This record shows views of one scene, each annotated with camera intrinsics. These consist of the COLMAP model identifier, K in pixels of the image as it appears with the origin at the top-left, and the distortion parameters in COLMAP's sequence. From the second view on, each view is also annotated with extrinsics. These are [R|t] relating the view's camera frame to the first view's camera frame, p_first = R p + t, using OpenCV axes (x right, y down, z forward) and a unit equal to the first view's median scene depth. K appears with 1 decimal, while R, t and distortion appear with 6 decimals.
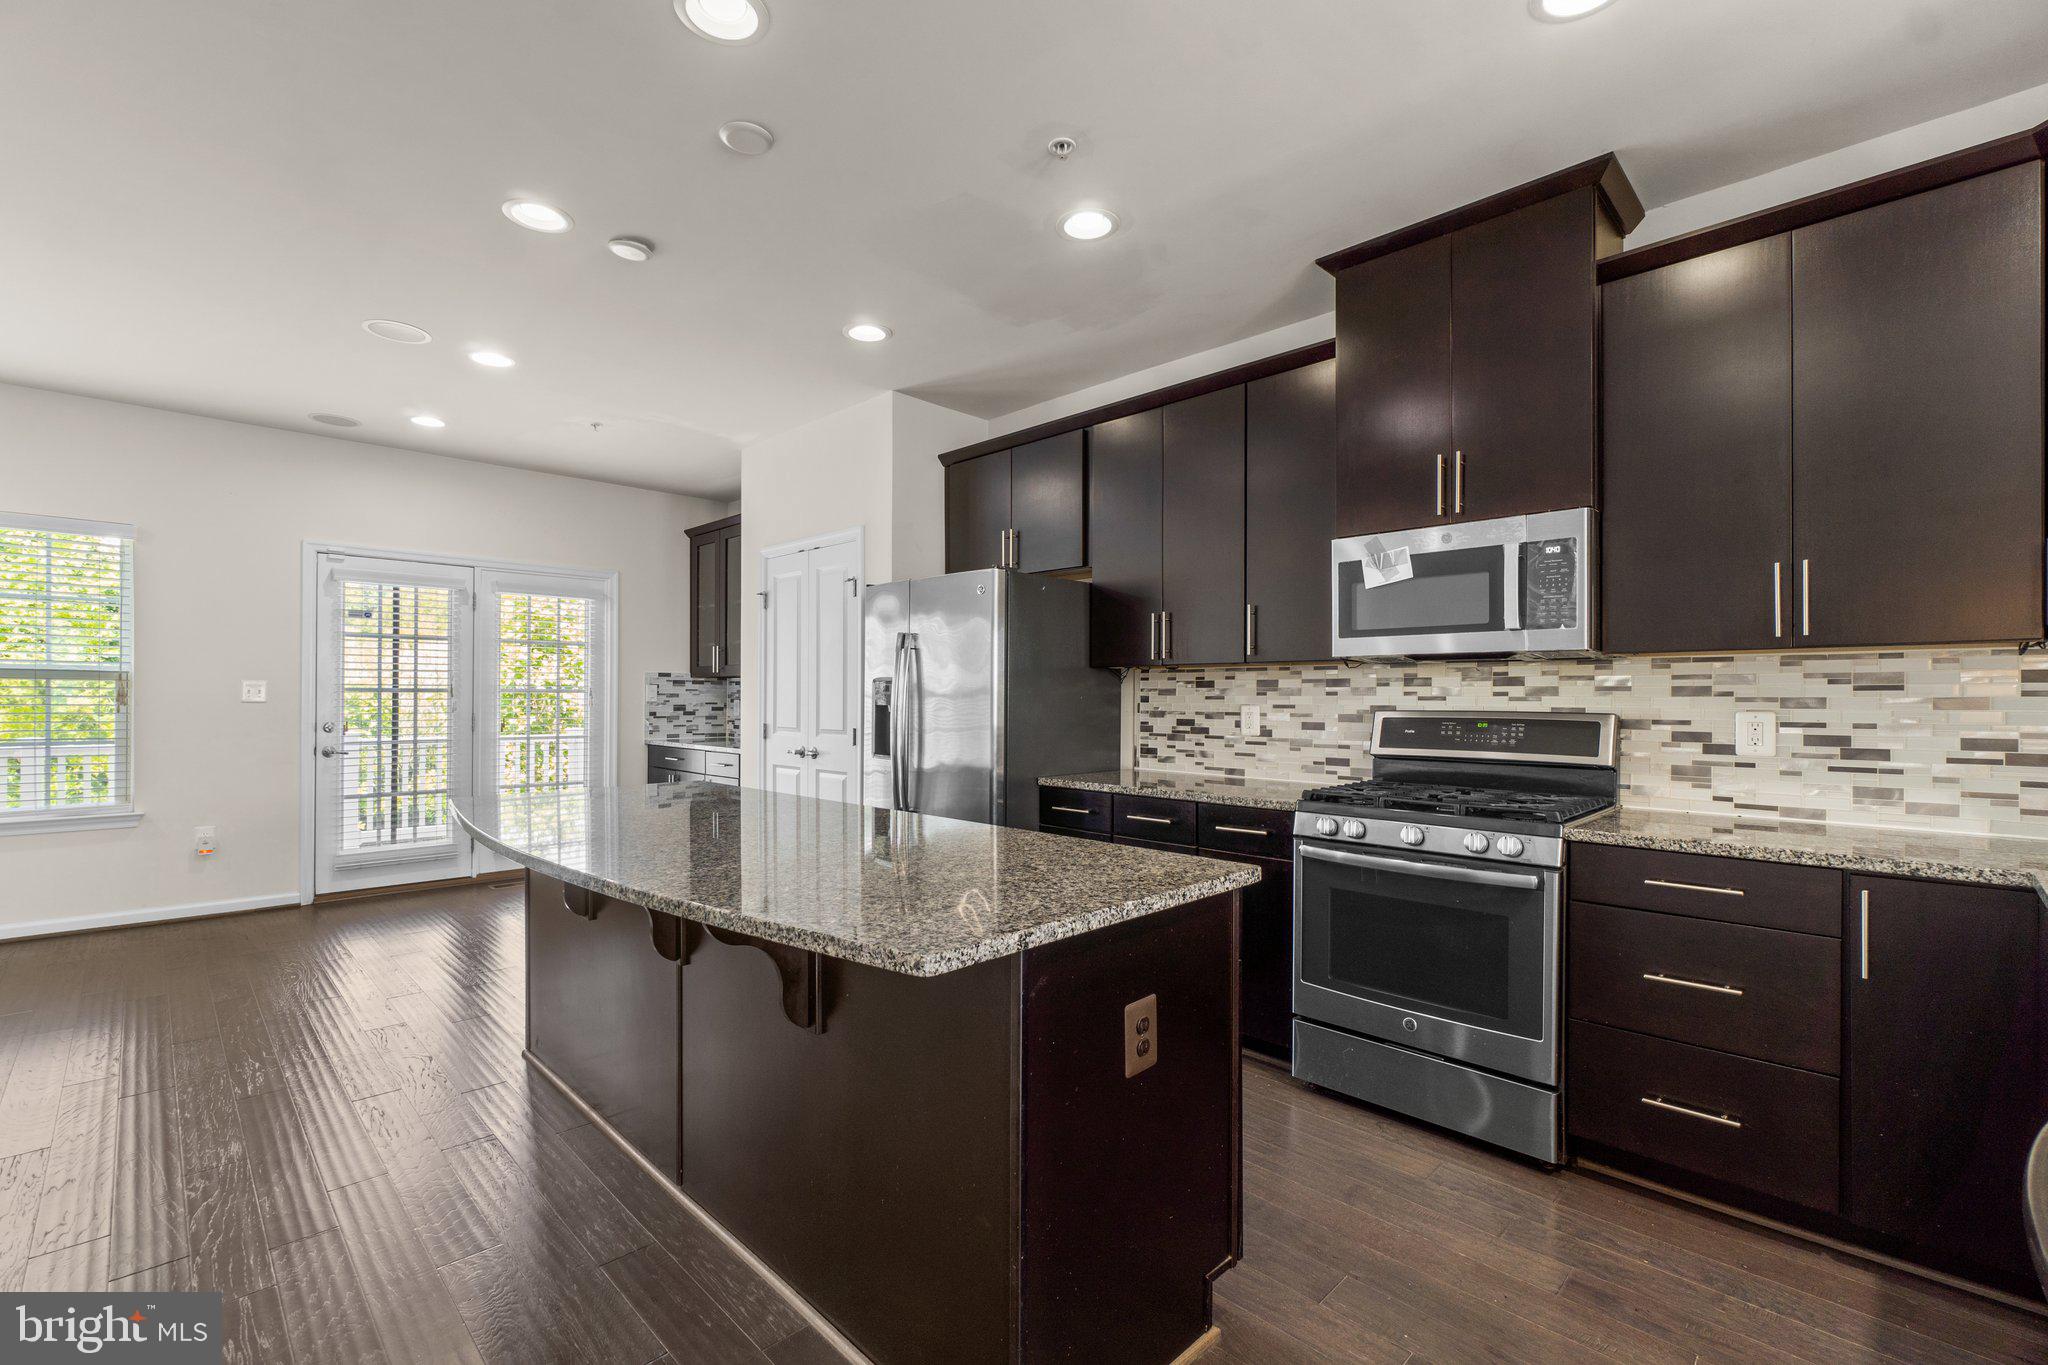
lens RADIAL K [[894.0, 0, 1014.8], [0, 894.0, 690.3], [0, 0, 1]] dist [-0.009257, 0.002749]
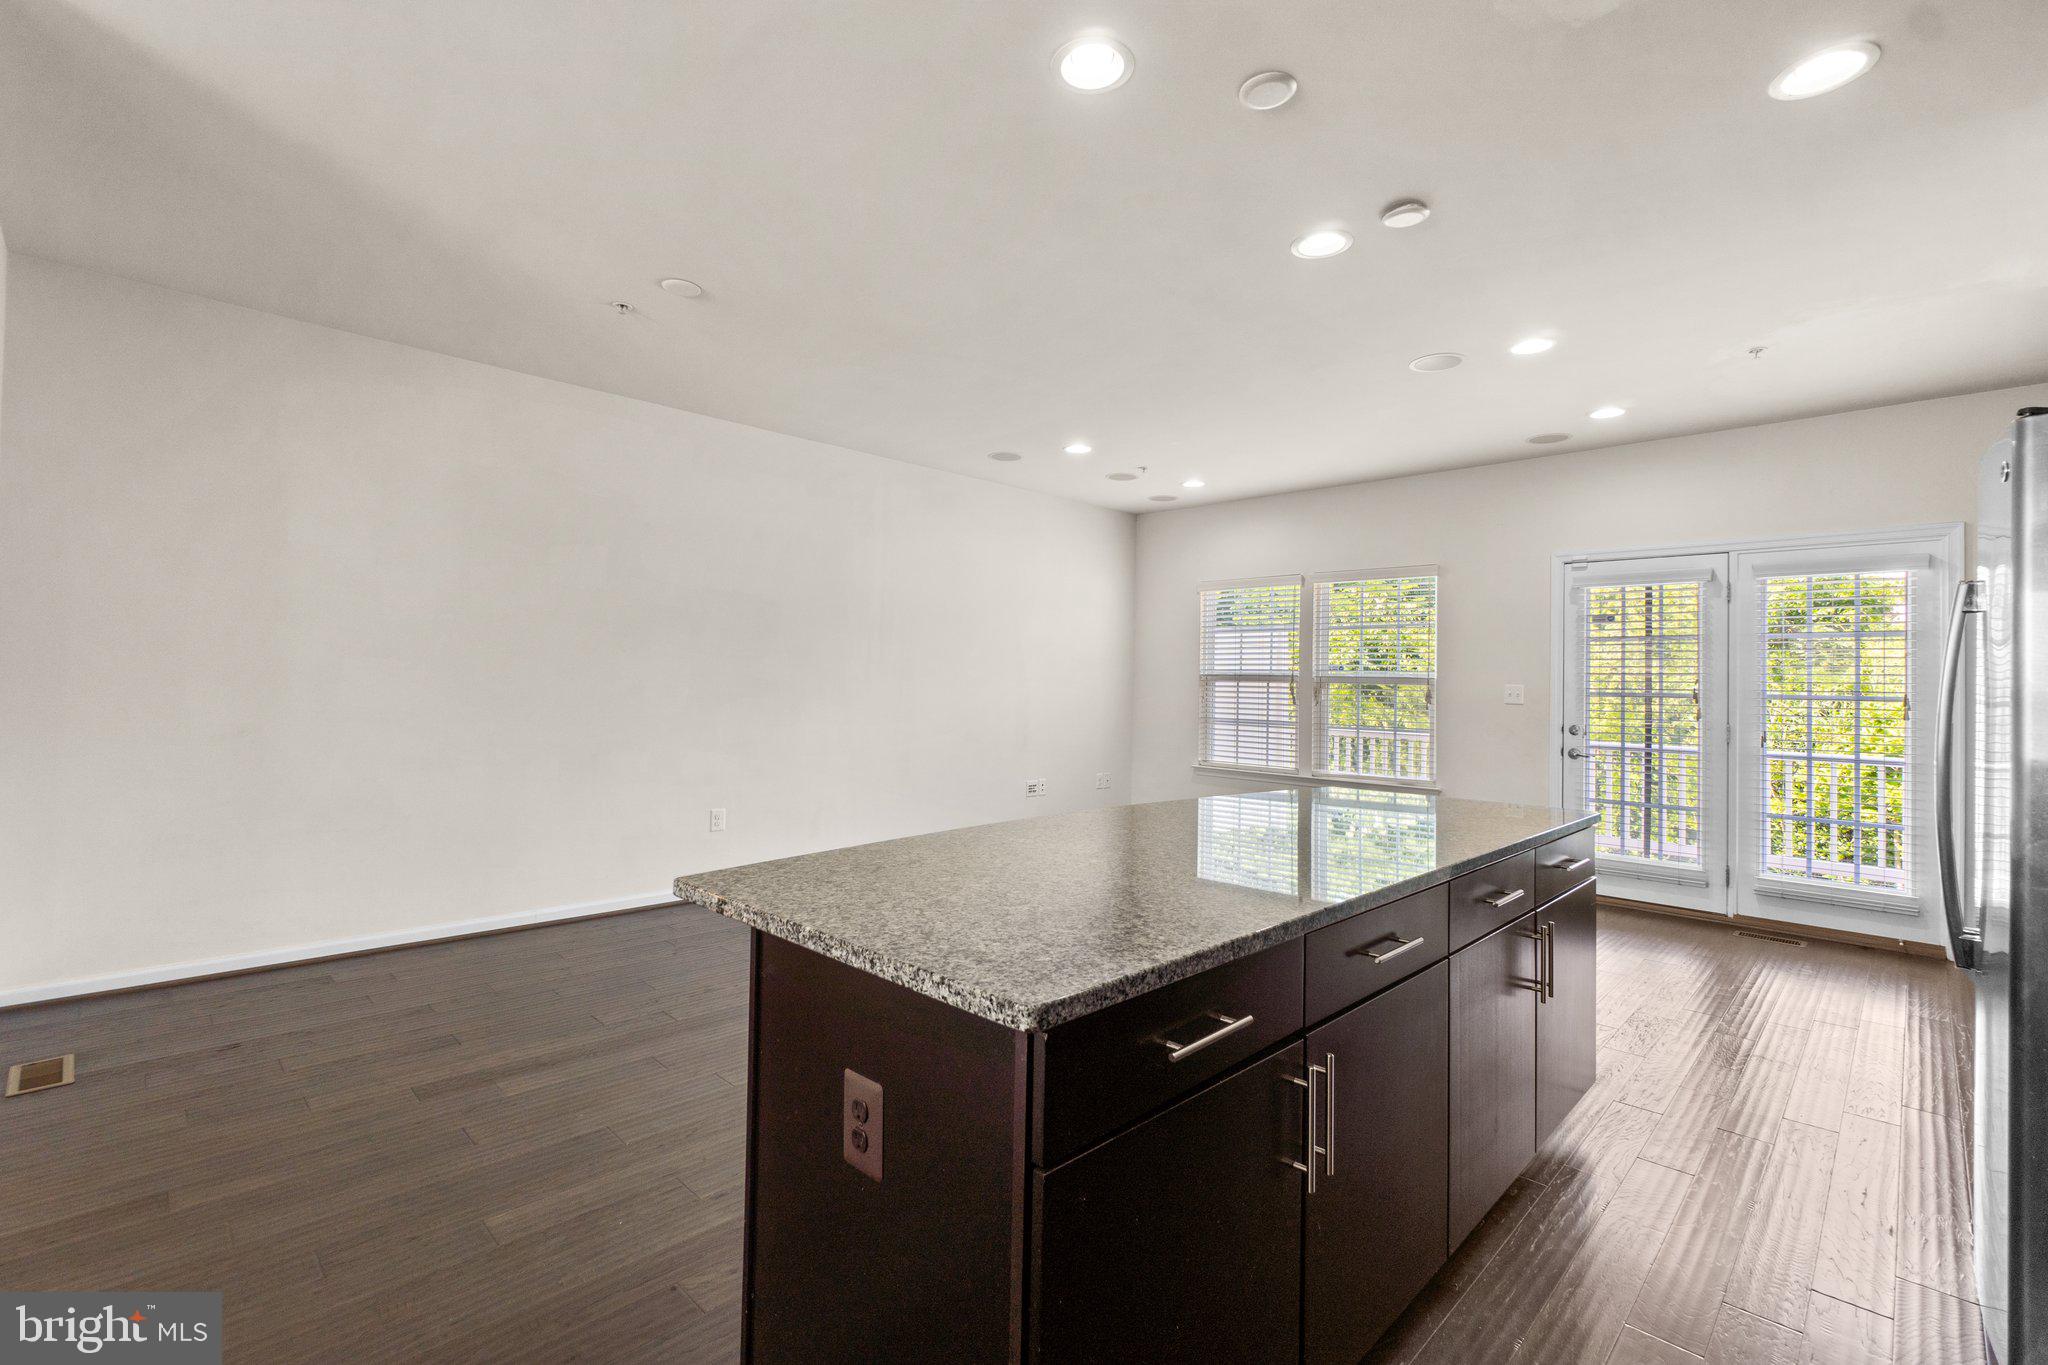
lens RADIAL K [[894.0, 0, 992.3], [0, 894.0, 661.1], [0, 0, 1]] dist [-0.009257, 0.002749]
pose [[0.009614, -0.029310, -0.999524, 0.313342], [-0.014300, 0.999464, -0.029445, 0.001959], [0.999852, 0.014576, 0.009190, 0.370197]]
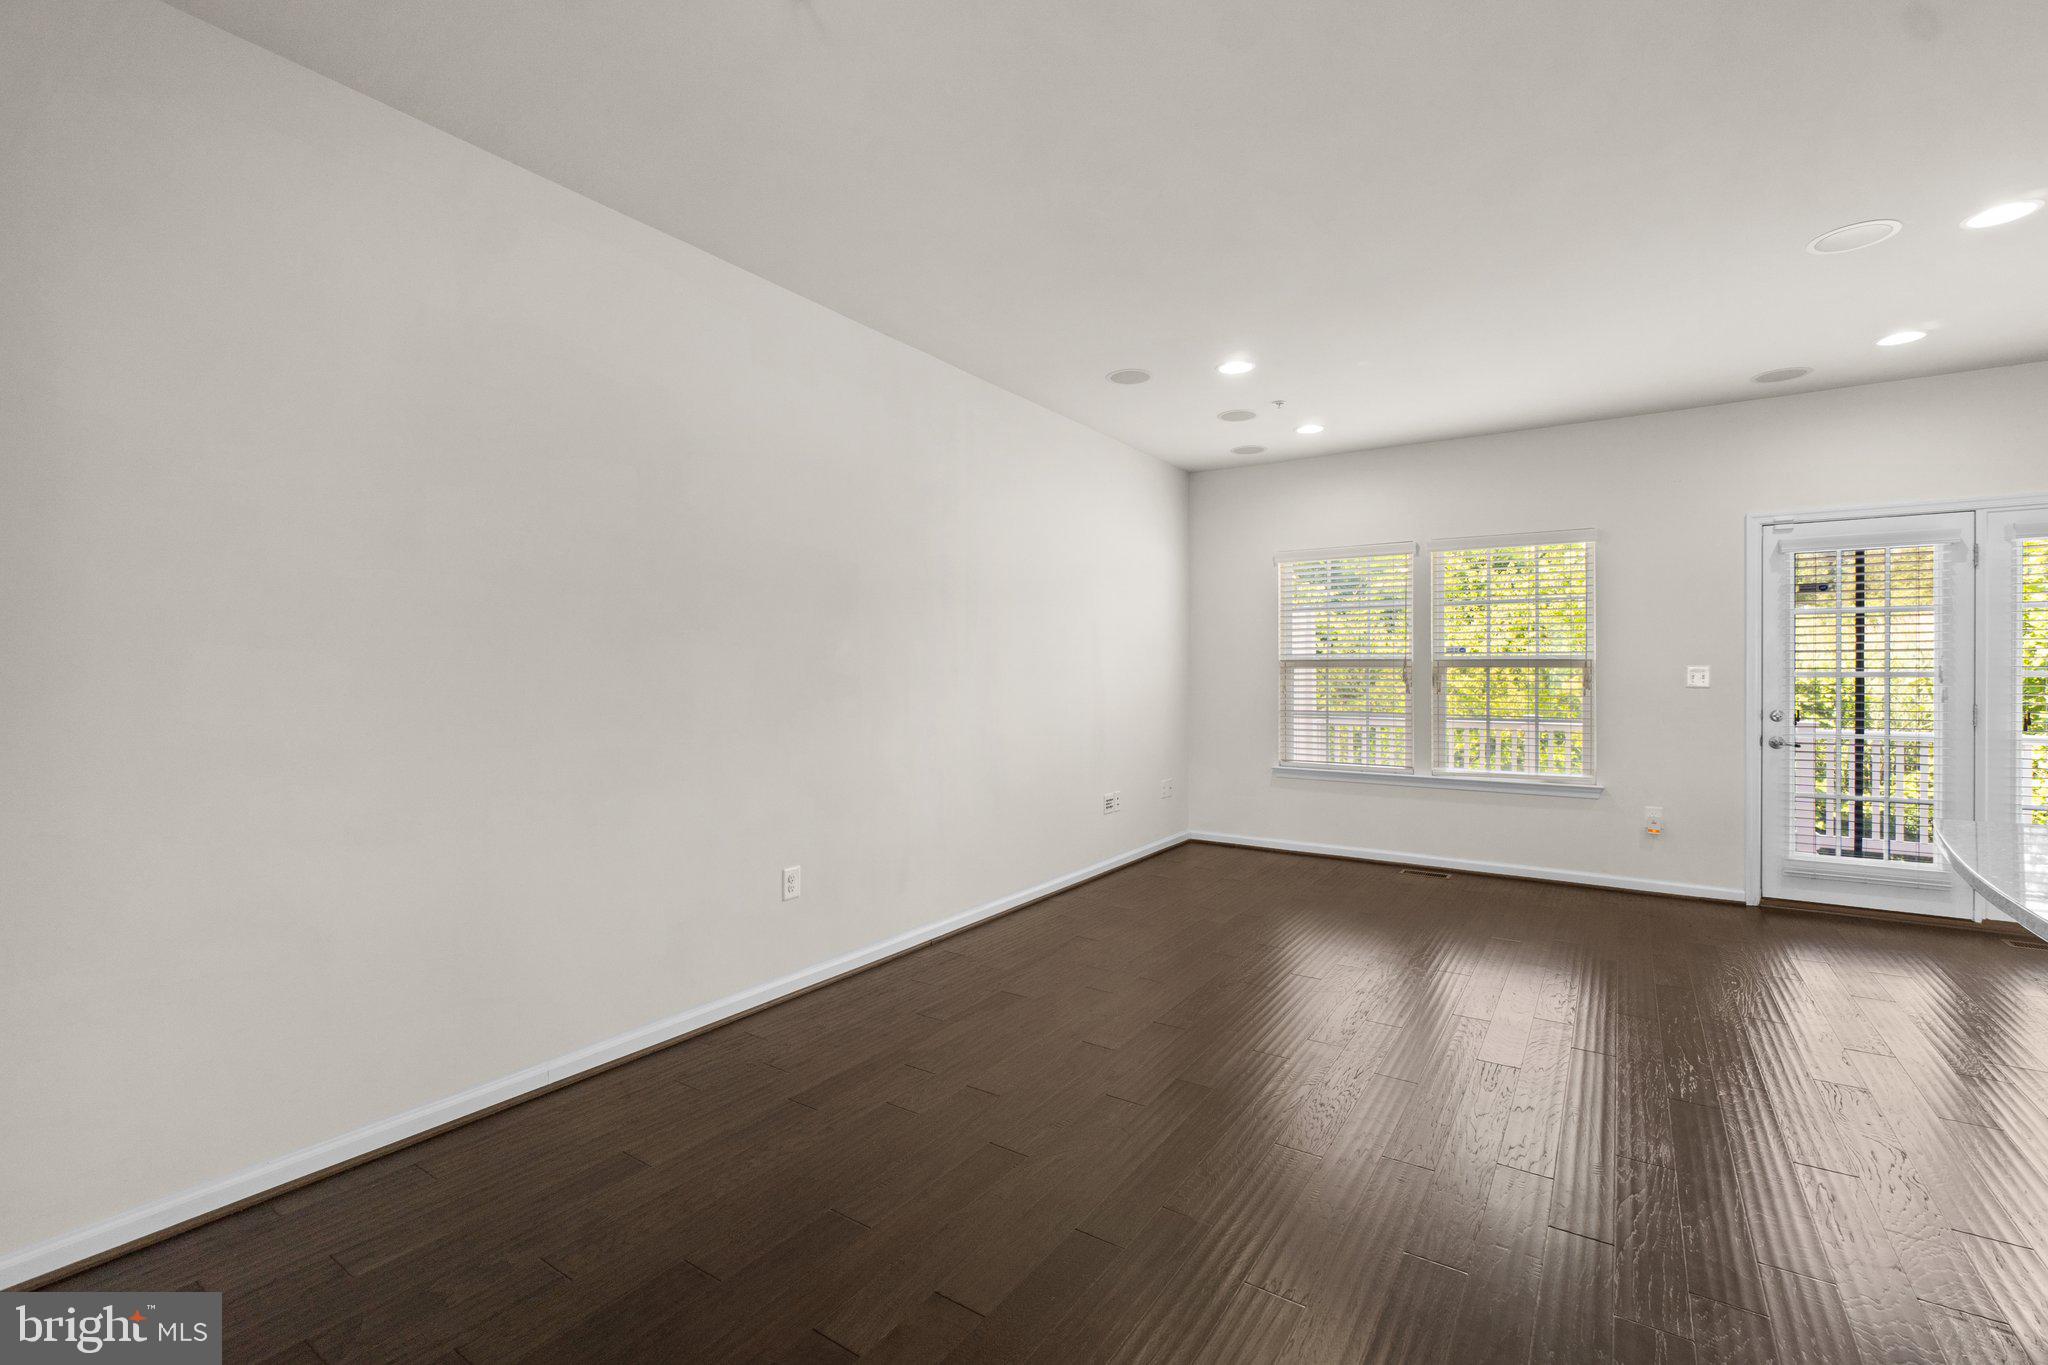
lens RADIAL K [[894.0, 0, 1021.8], [0, 894.0, 678.6], [0, 0, 1]] dist [-0.009257, 0.002749]
pose [[0.200003, -0.001121, -0.979795, -0.041937], [0.005091, 0.999987, -0.000105, -0.000474], [0.979782, -0.004967, 0.200007, 0.074379]]
